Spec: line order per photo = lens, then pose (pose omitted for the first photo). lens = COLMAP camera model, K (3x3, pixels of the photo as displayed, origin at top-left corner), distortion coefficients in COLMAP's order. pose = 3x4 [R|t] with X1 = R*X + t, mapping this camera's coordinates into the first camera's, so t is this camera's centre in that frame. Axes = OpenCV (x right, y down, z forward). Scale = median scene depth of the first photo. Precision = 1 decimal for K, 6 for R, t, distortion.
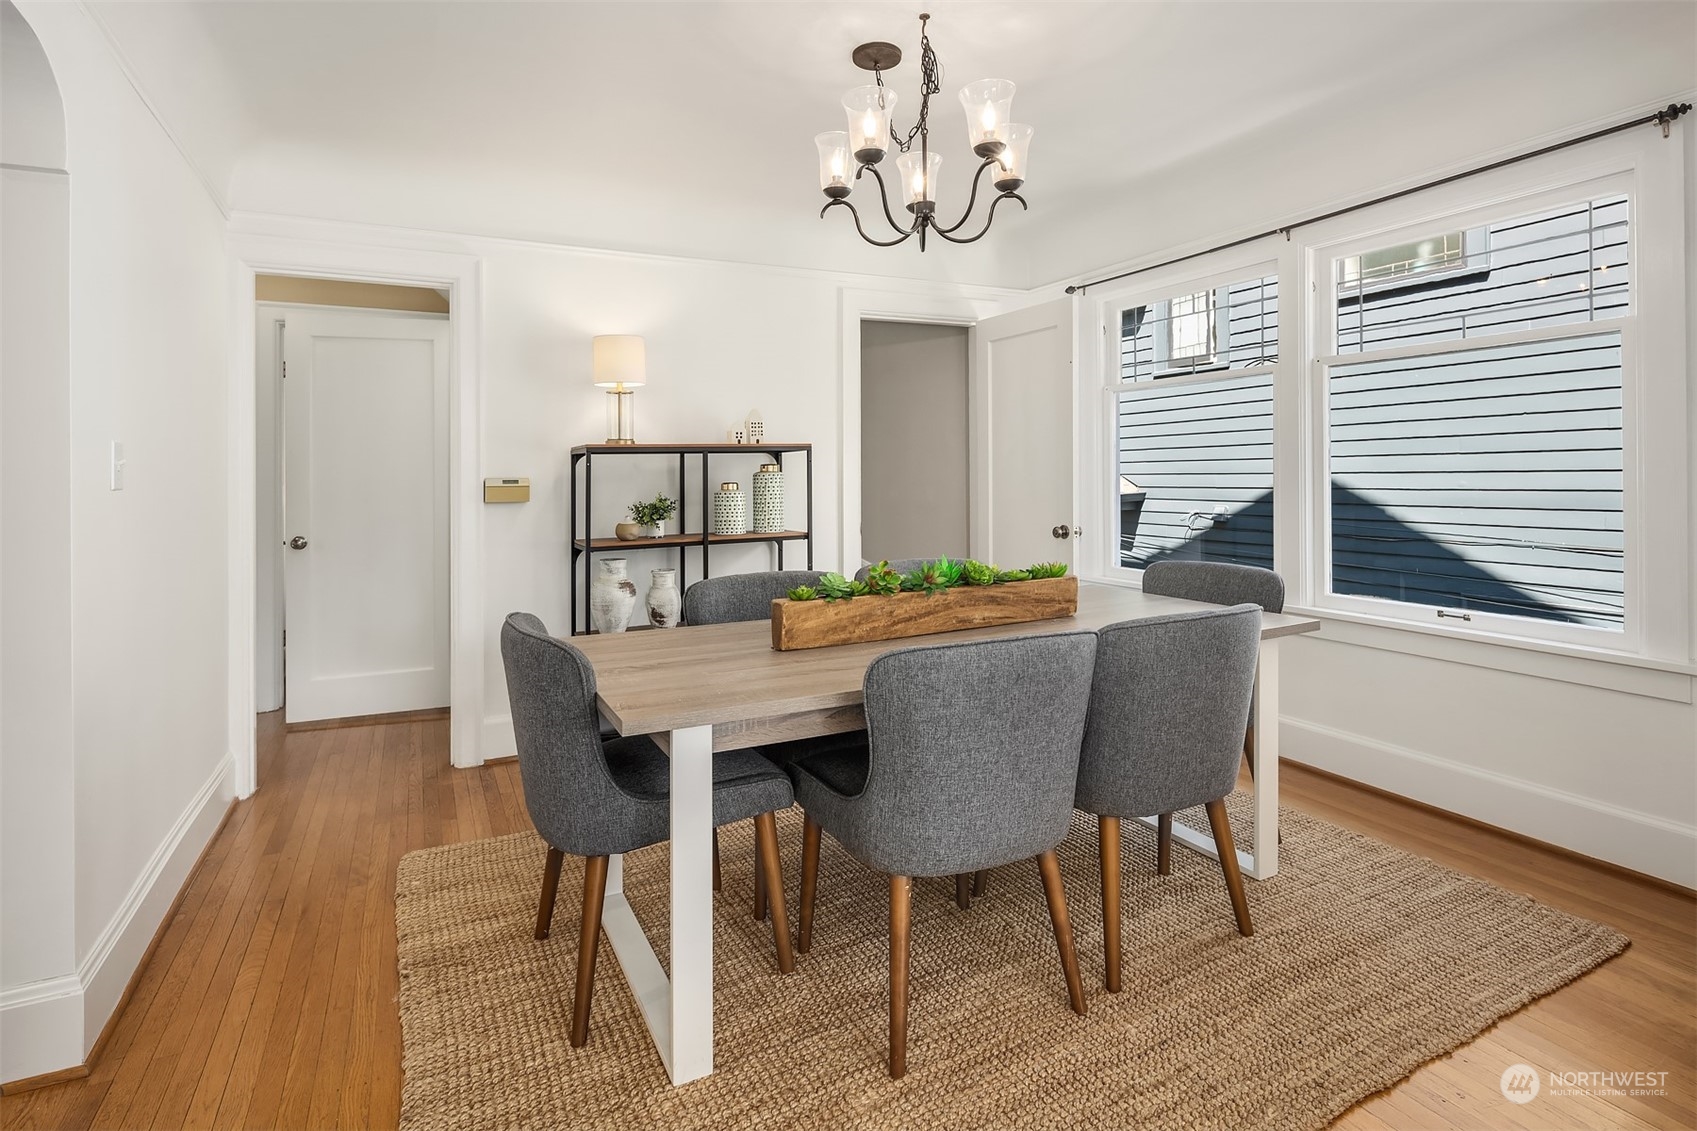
lens RADIAL K [[836.3, 0, 841.7], [0, 836.3, 455.8], [0, 0, 1]] dist [0.000797, -0.000540]
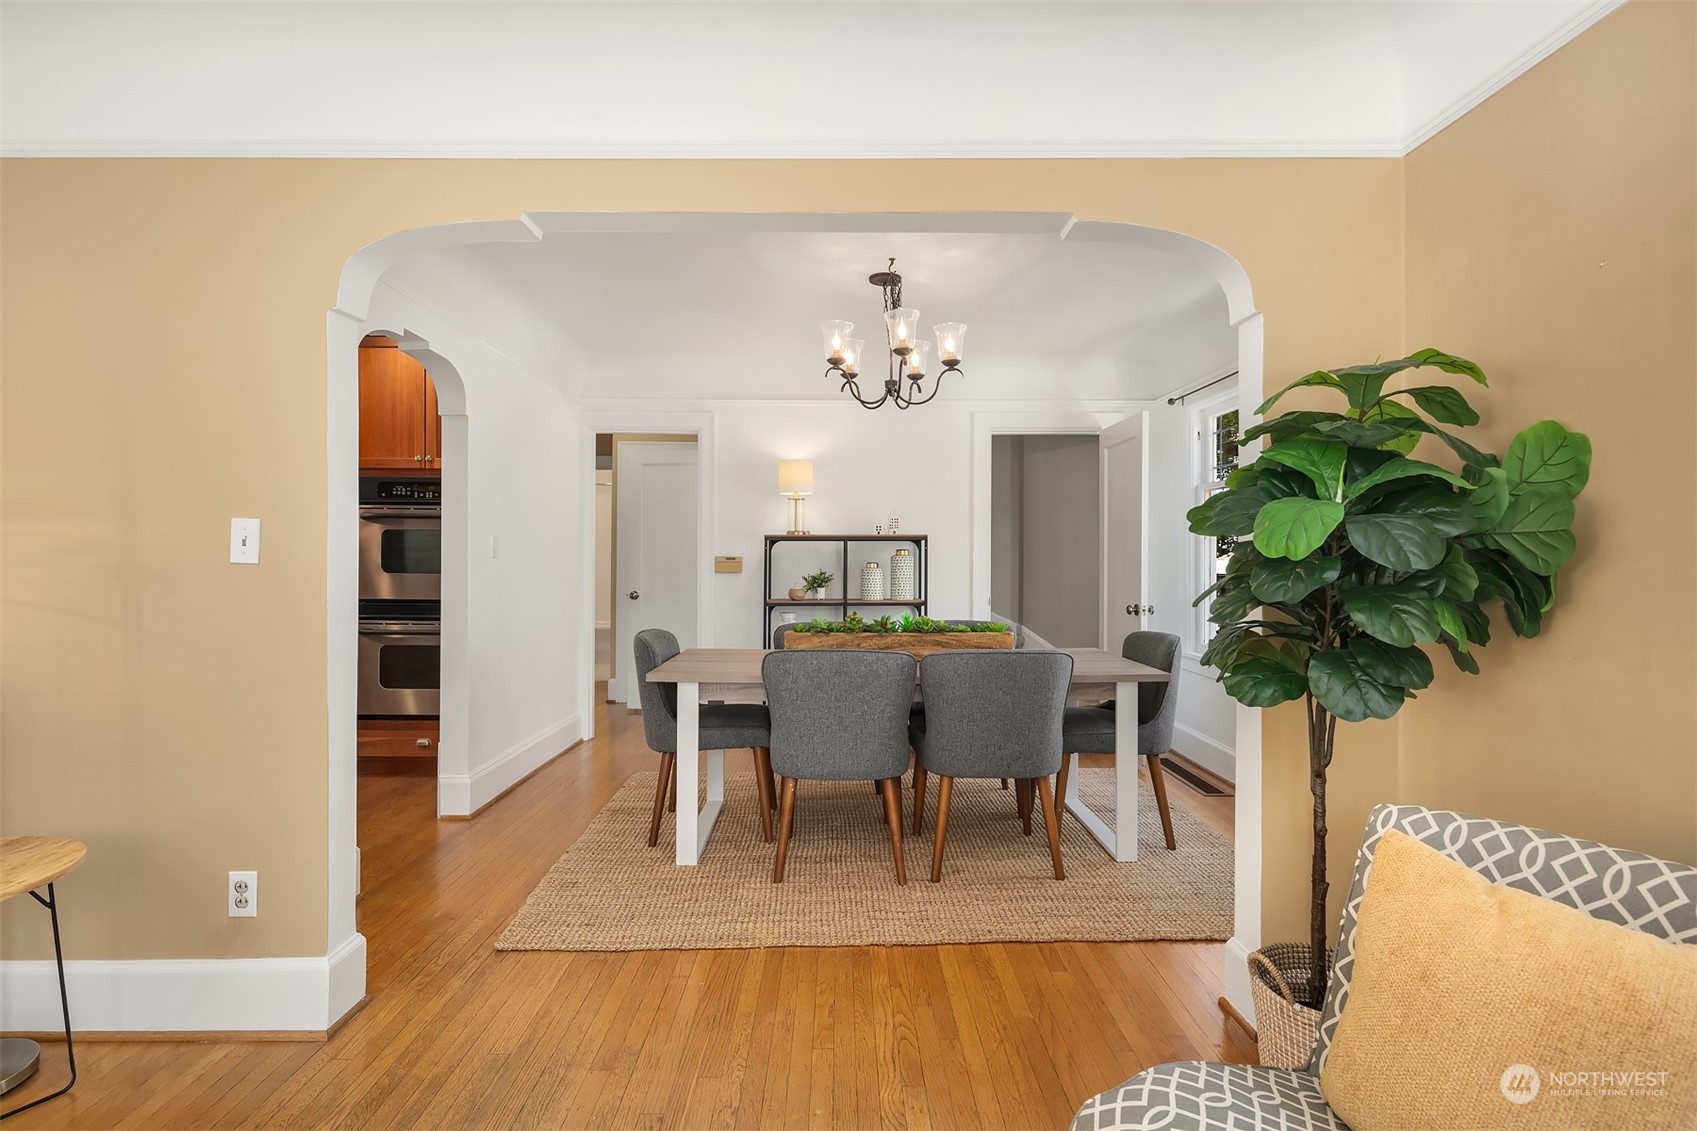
lens RADIAL K [[835.2, 0, 857.6], [0, 835.2, 537.9], [0, 0, 1]] dist [-0.000953, -0.000133]
pose [[0.900571, 0.007700, -0.434641, 0.471203], [-0.008236, 0.999966, 0.000650, -0.009786], [0.434631, 0.002994, 0.900604, -0.269015]]
